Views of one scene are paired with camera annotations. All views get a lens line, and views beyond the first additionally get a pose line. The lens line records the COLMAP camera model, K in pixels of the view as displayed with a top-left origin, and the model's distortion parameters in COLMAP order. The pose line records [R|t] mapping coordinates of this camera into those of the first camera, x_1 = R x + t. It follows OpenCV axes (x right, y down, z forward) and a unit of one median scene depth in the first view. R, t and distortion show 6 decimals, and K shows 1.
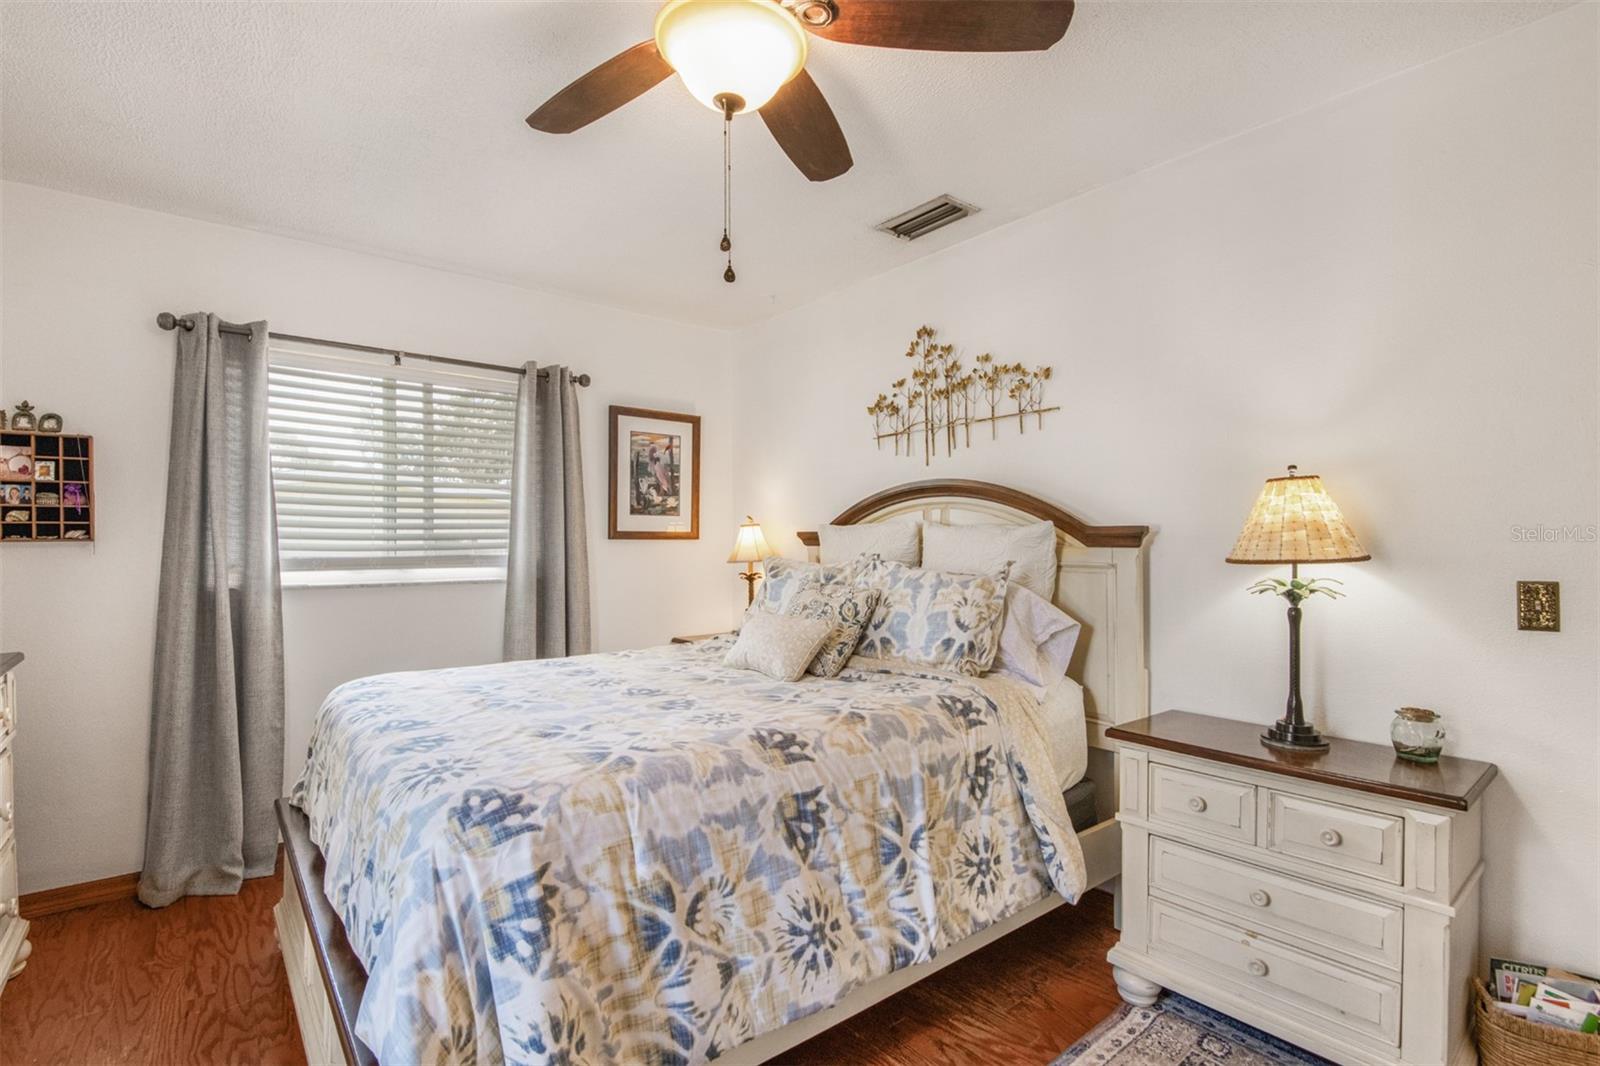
lens RADIAL K [[752.4, 0, 800.0], [0, 752.4, 533.0], [0, 0, 1]] dist [-0.002409, -0.017657]
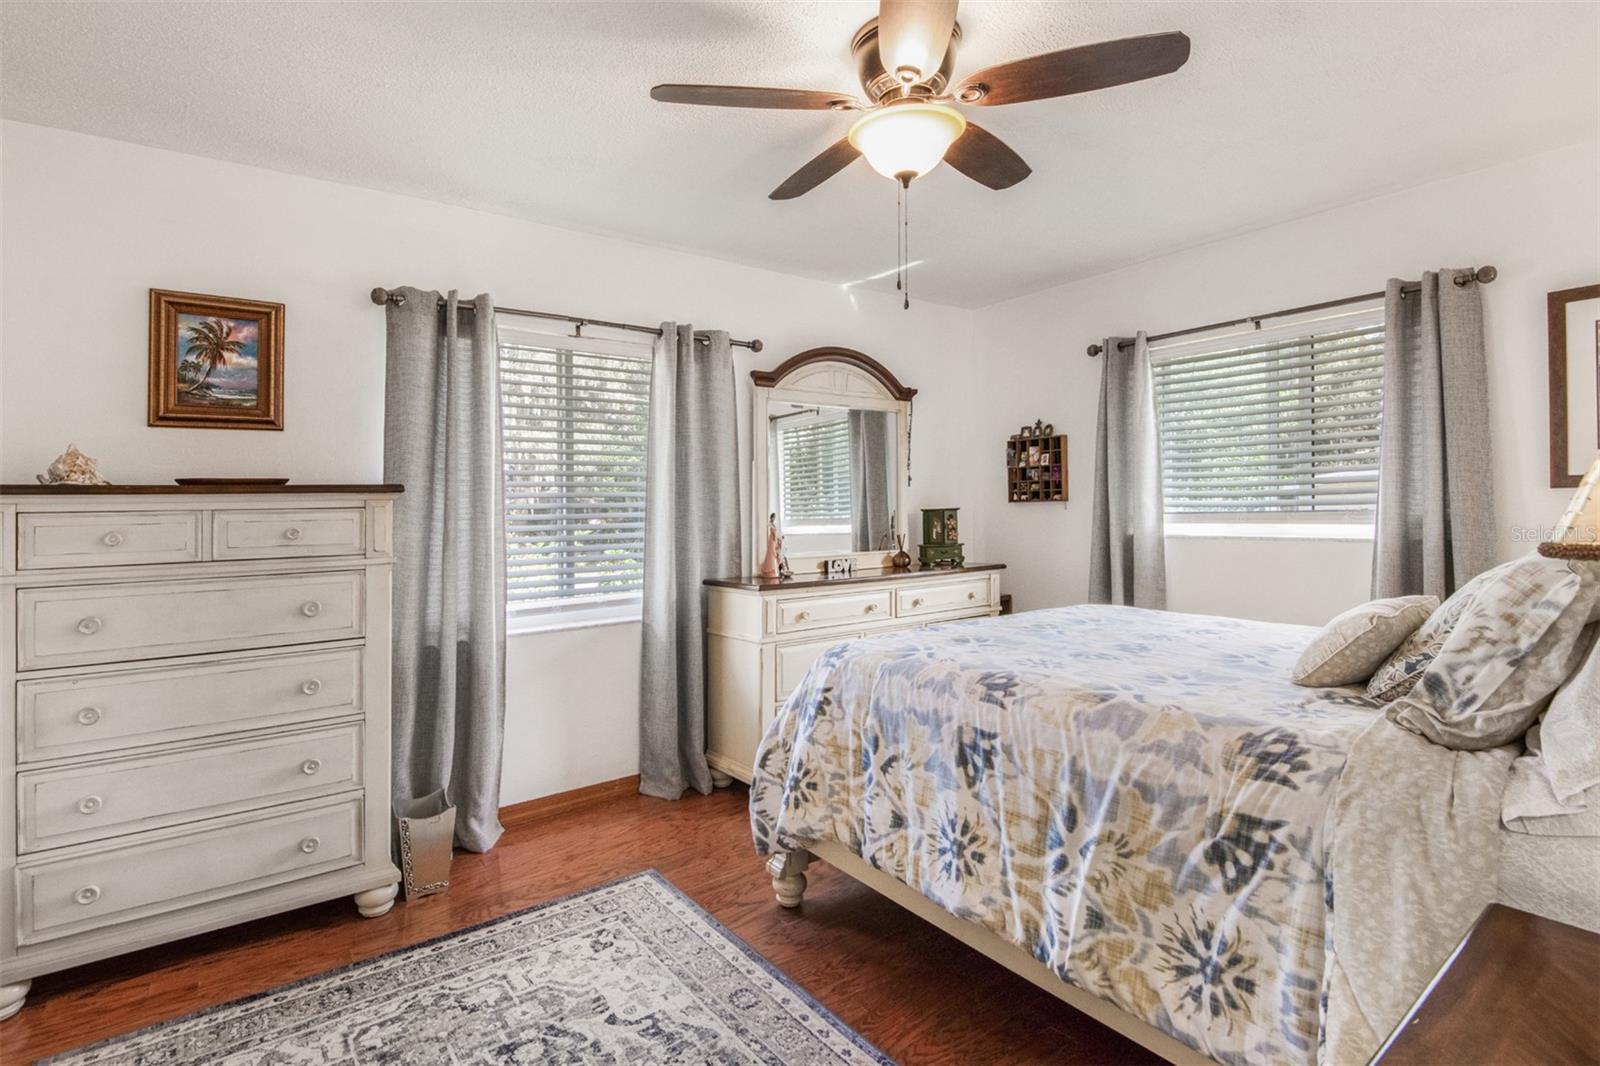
lens RADIAL K [[752.4, 0, 800.0], [0, 752.4, 533.0], [0, 0, 1]] dist [-0.002409, -0.017657]
pose [[-0.045660, 0.033029, -0.998411, 0.933550], [0.029782, 0.999054, 0.031688, 0.015546], [0.998513, -0.028288, -0.046601, 0.677949]]
